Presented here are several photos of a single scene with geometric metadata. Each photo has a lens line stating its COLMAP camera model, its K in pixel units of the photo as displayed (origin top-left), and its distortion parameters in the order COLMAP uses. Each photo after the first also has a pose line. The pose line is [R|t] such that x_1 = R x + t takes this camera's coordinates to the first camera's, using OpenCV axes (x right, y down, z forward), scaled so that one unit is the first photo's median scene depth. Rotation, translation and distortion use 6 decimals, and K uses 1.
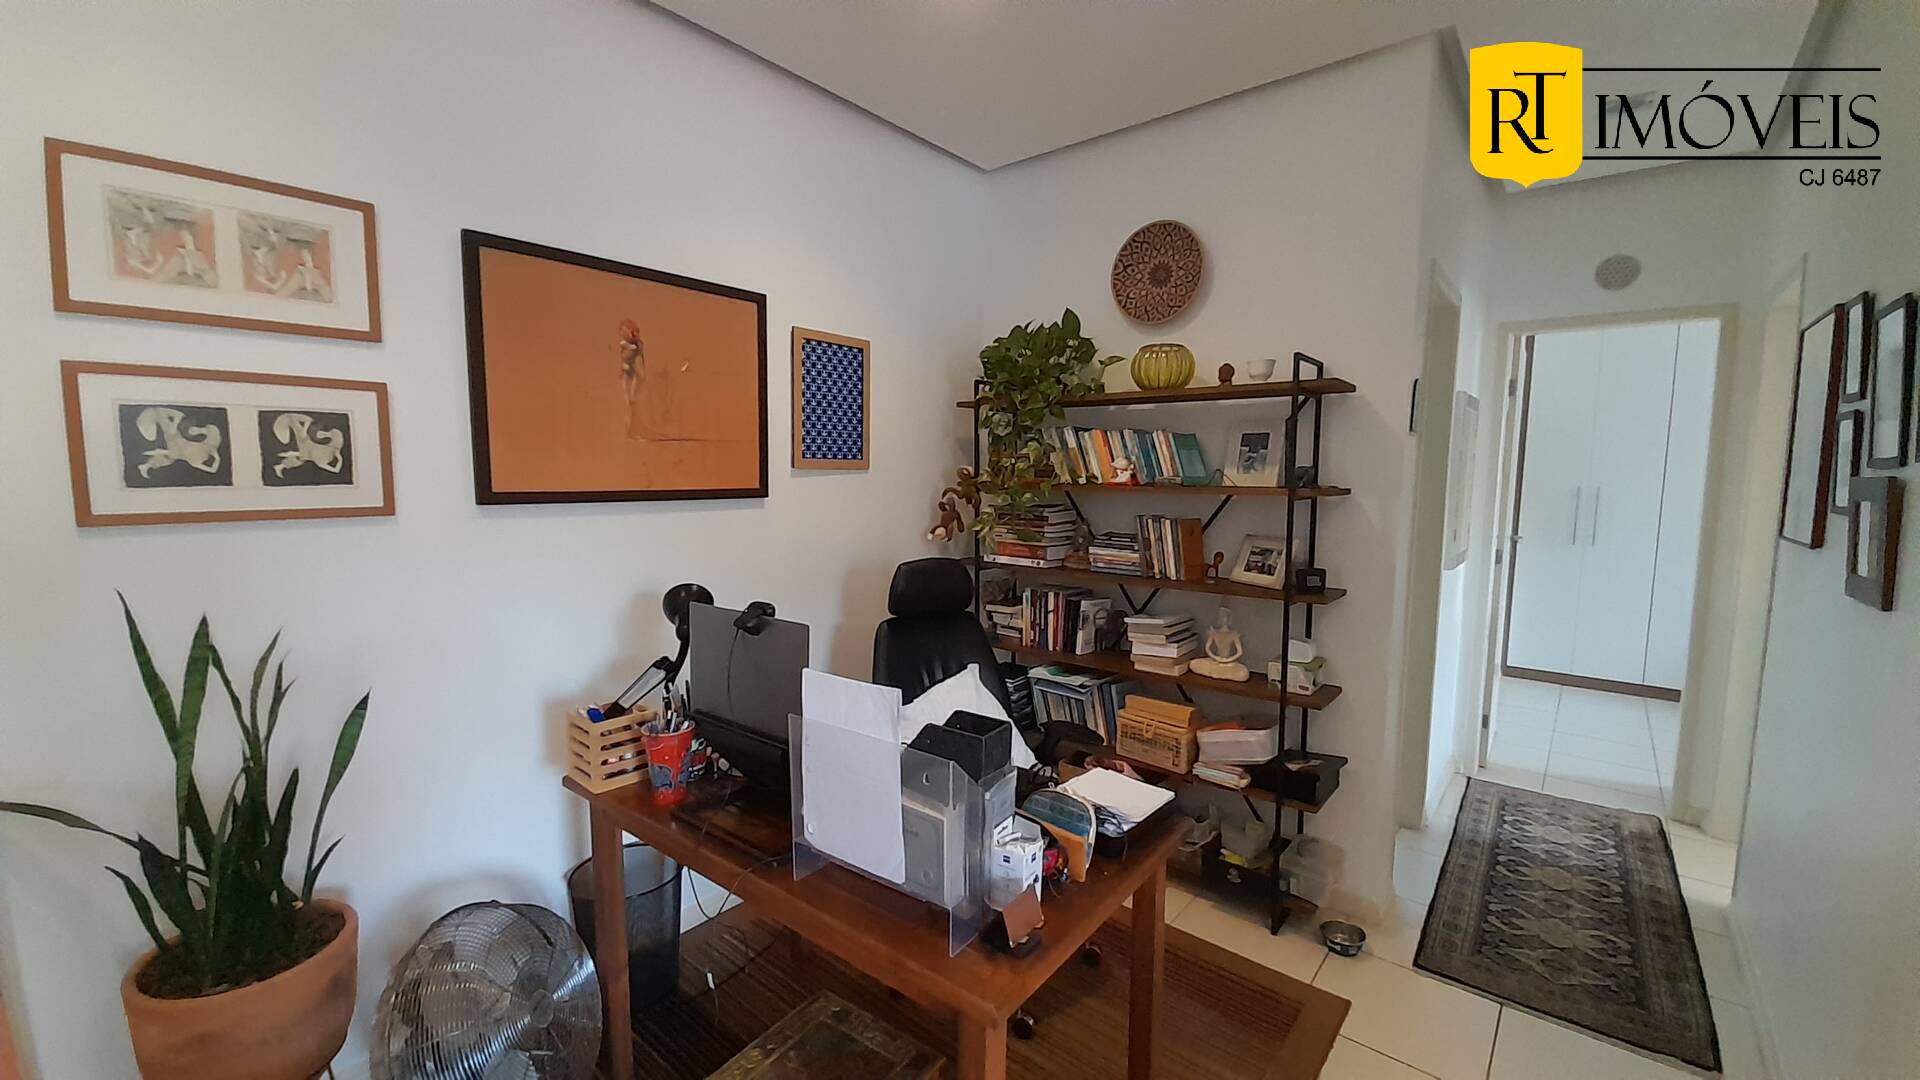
lens RADIAL K [[755.6, 0, 949.4], [0, 755.6, 544.0], [0, 0, 1]] dist [0.028354, -0.018711]
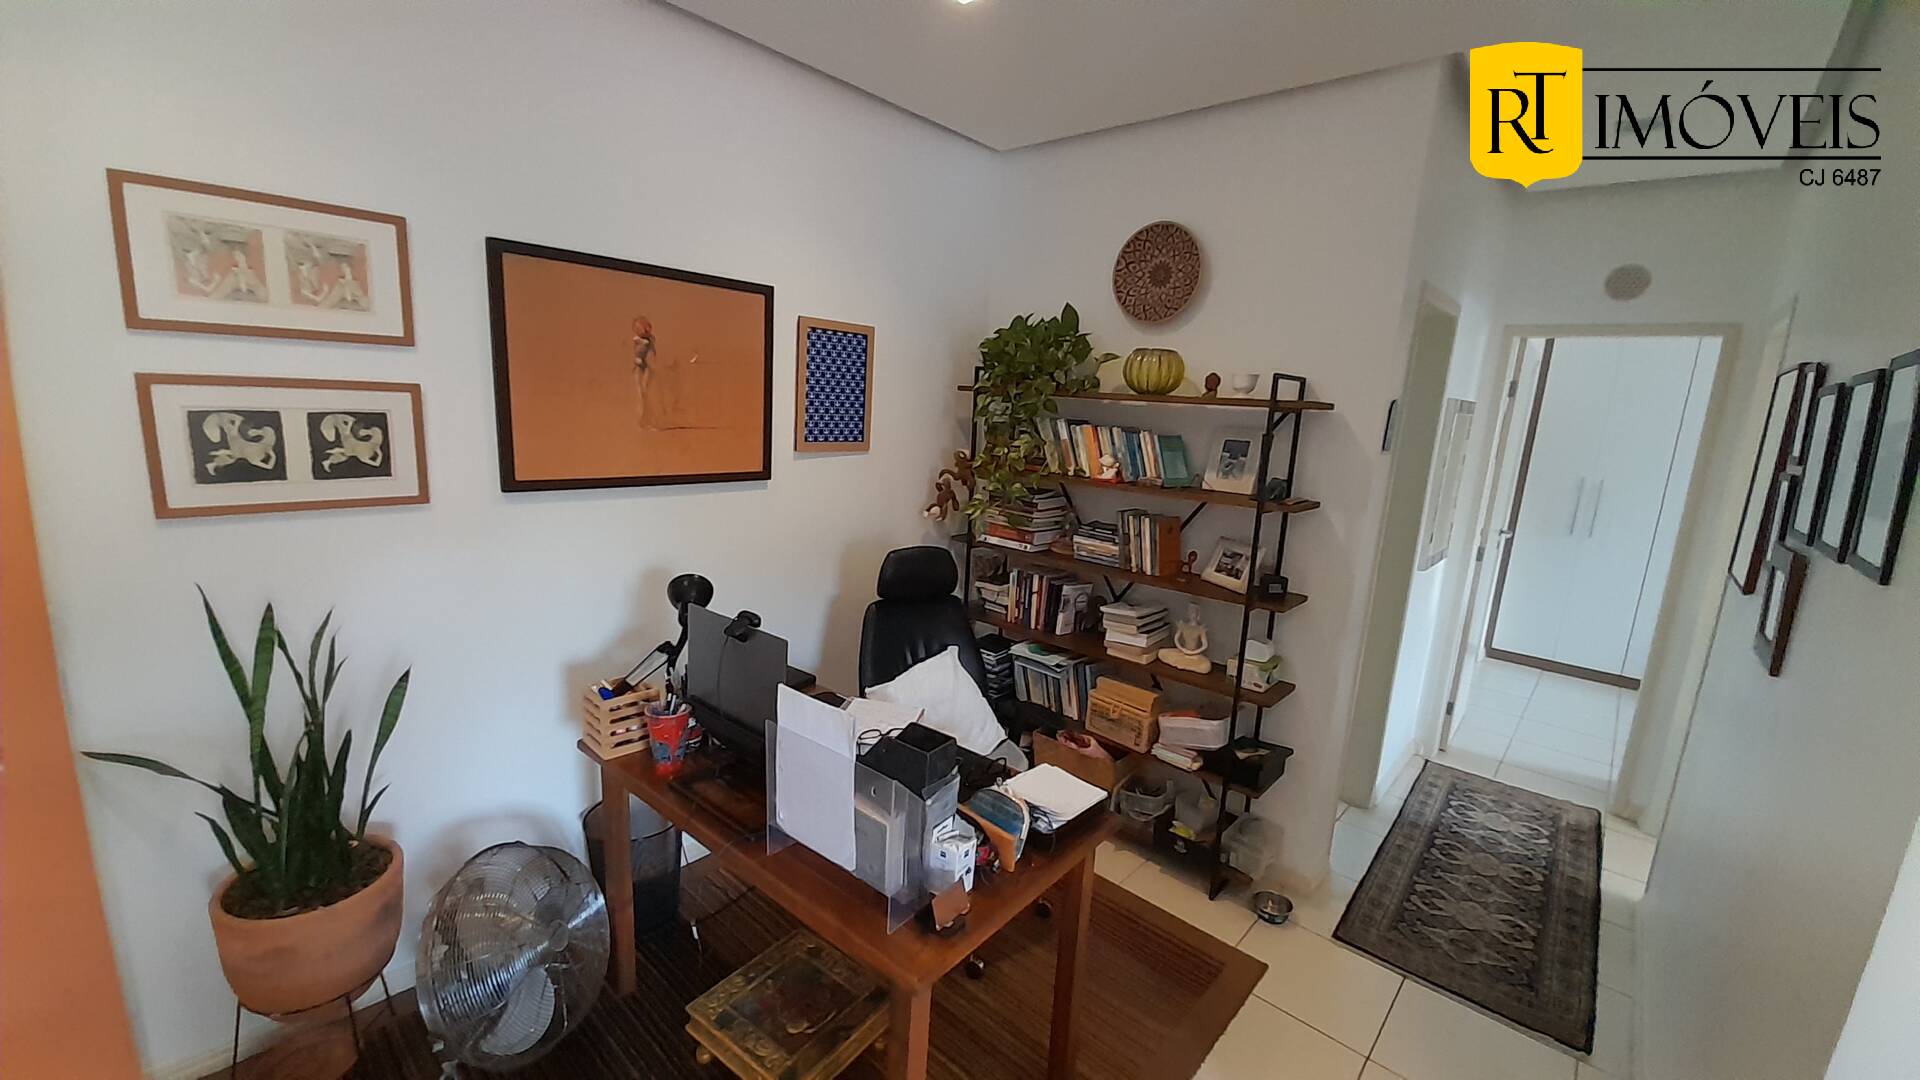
lens RADIAL K [[755.6, 0, 949.4], [0, 755.6, 544.0], [0, 0, 1]] dist [0.028354, -0.018711]
pose [[0.998354, 0.051792, -0.024634, 0.045611], [-0.049238, 0.994267, 0.094918, -0.091087], [0.029408, -0.093549, 0.995180, -0.067096]]
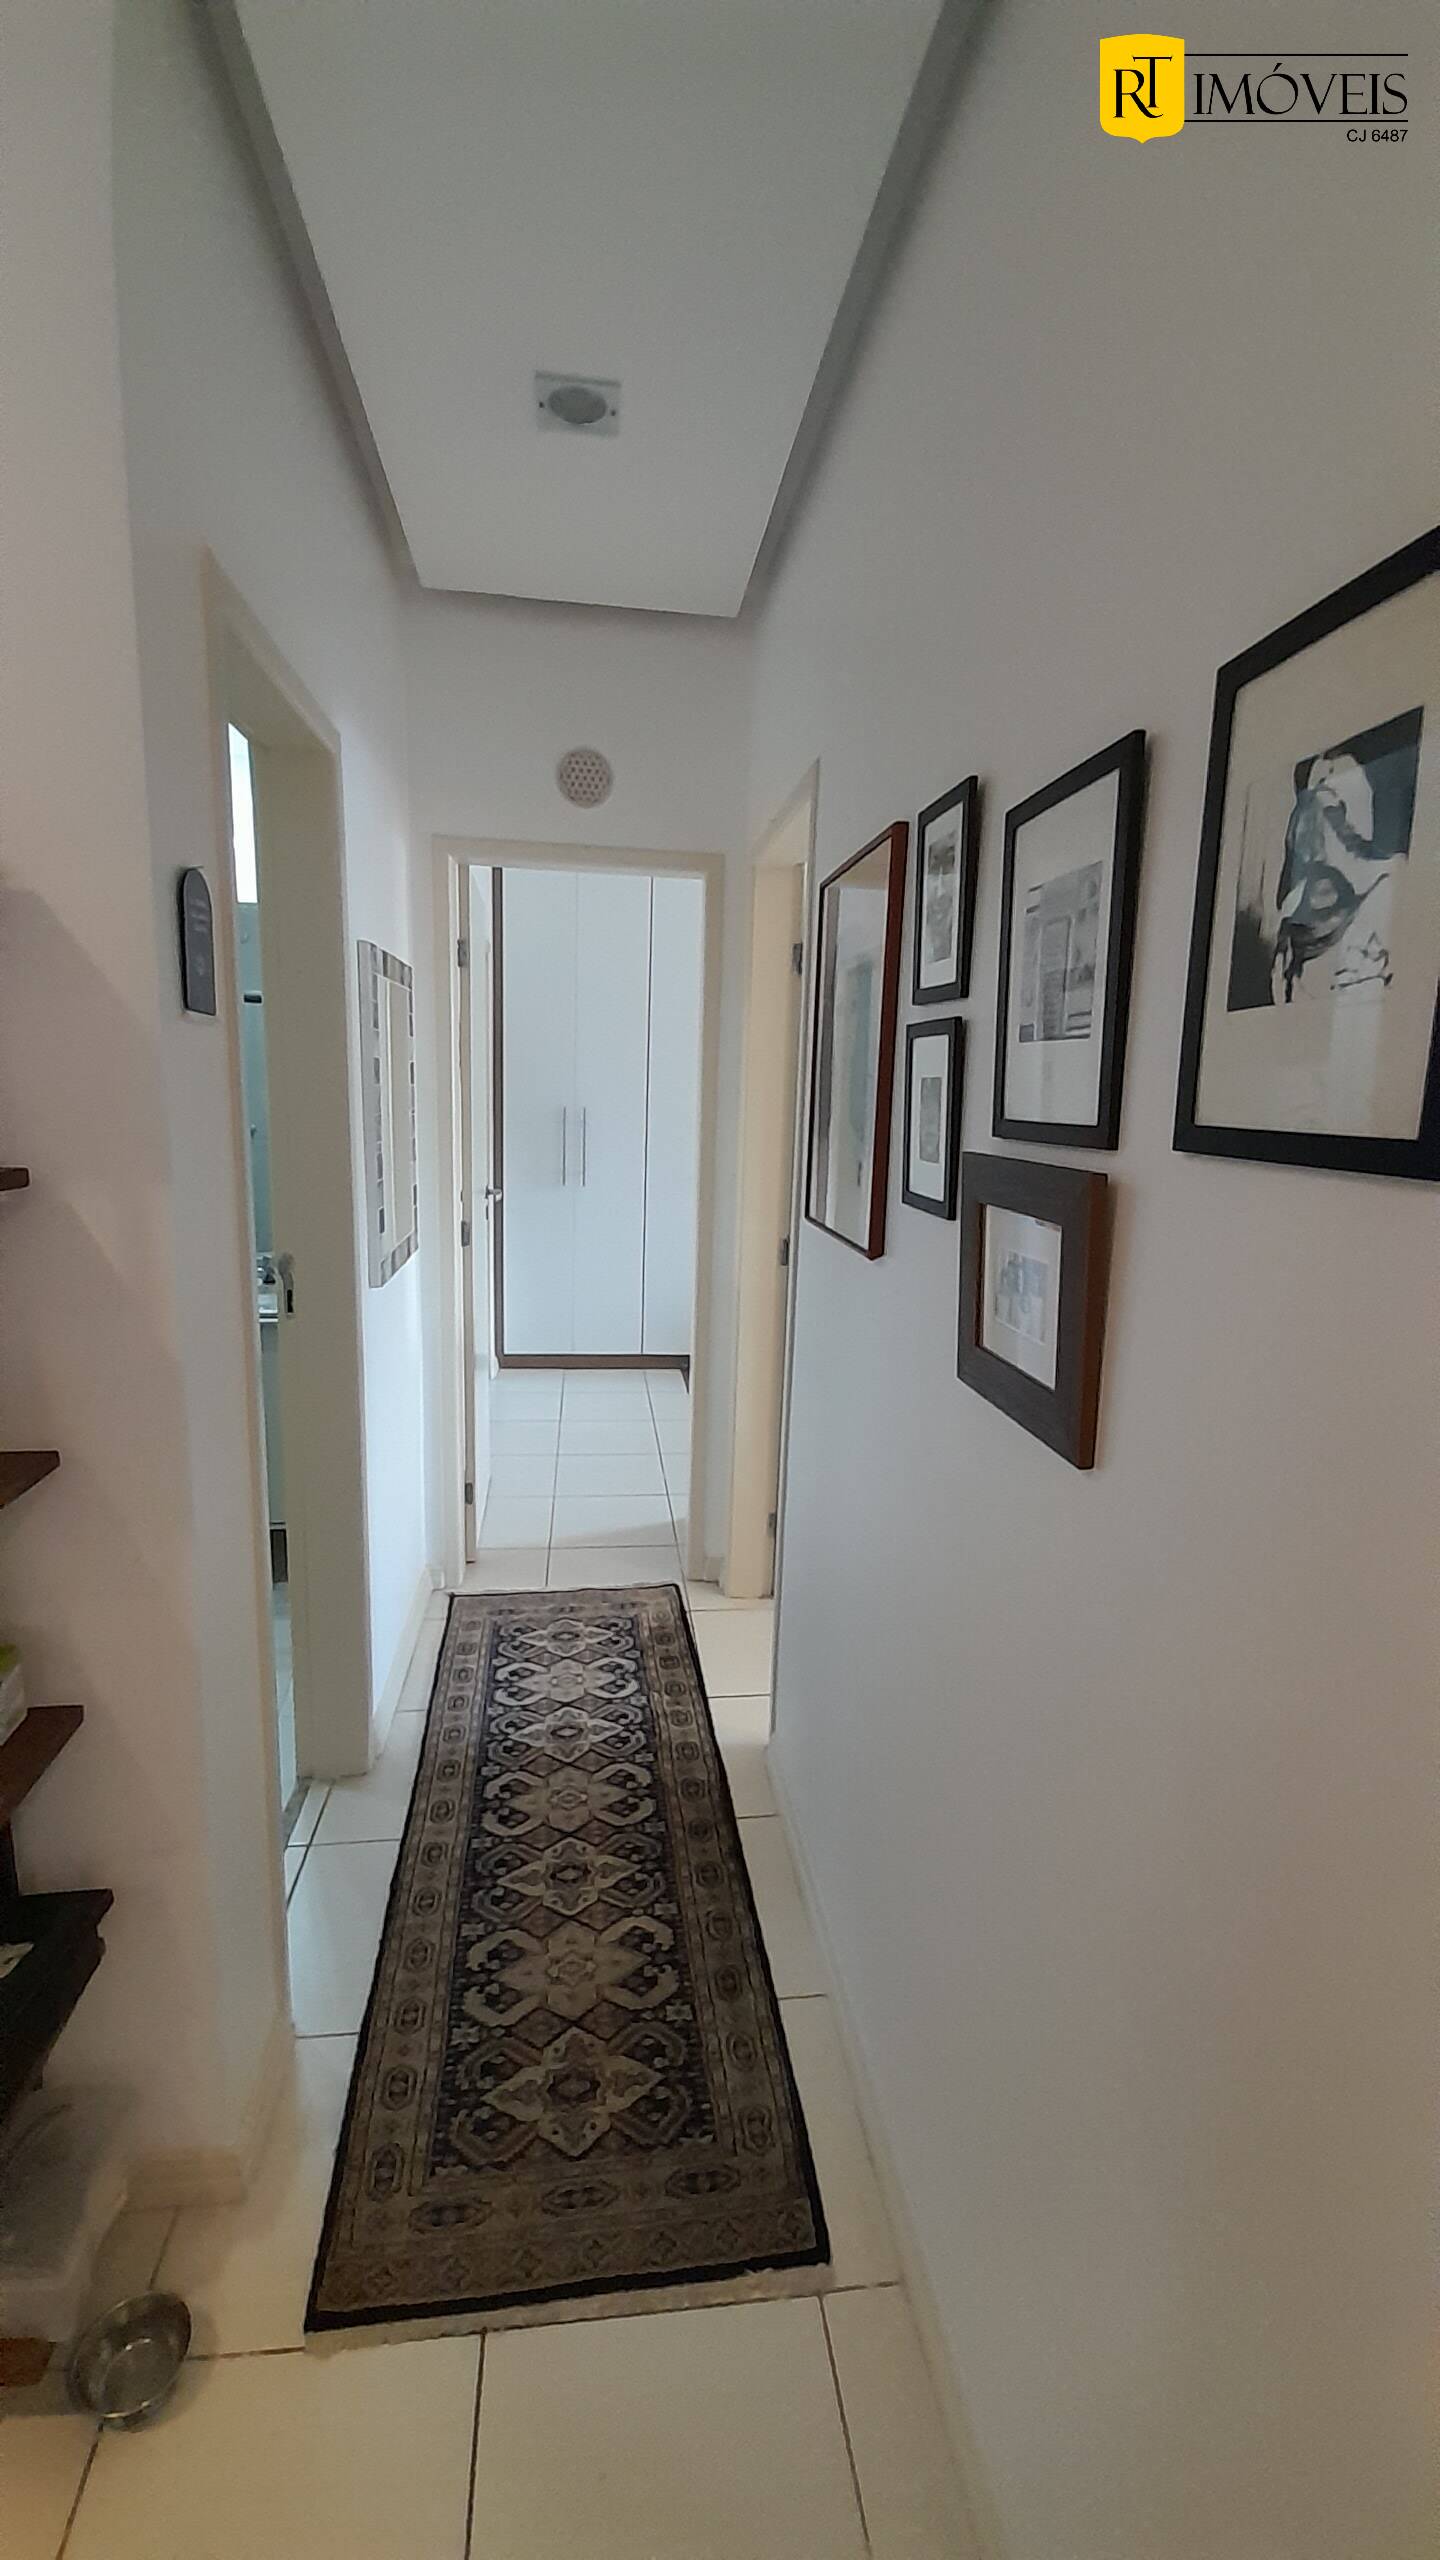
lens RADIAL K [[997.3, 0, 720.0], [0, 997.3, 1280.0], [0, 0, 1]] dist [0.010113, 0.000130]
pose [[0.672941, -0.130457, 0.728101, 0.414942], [0.042990, 0.989559, 0.137570, -0.073673], [-0.738446, -0.061275, 0.671523, 0.476609]]
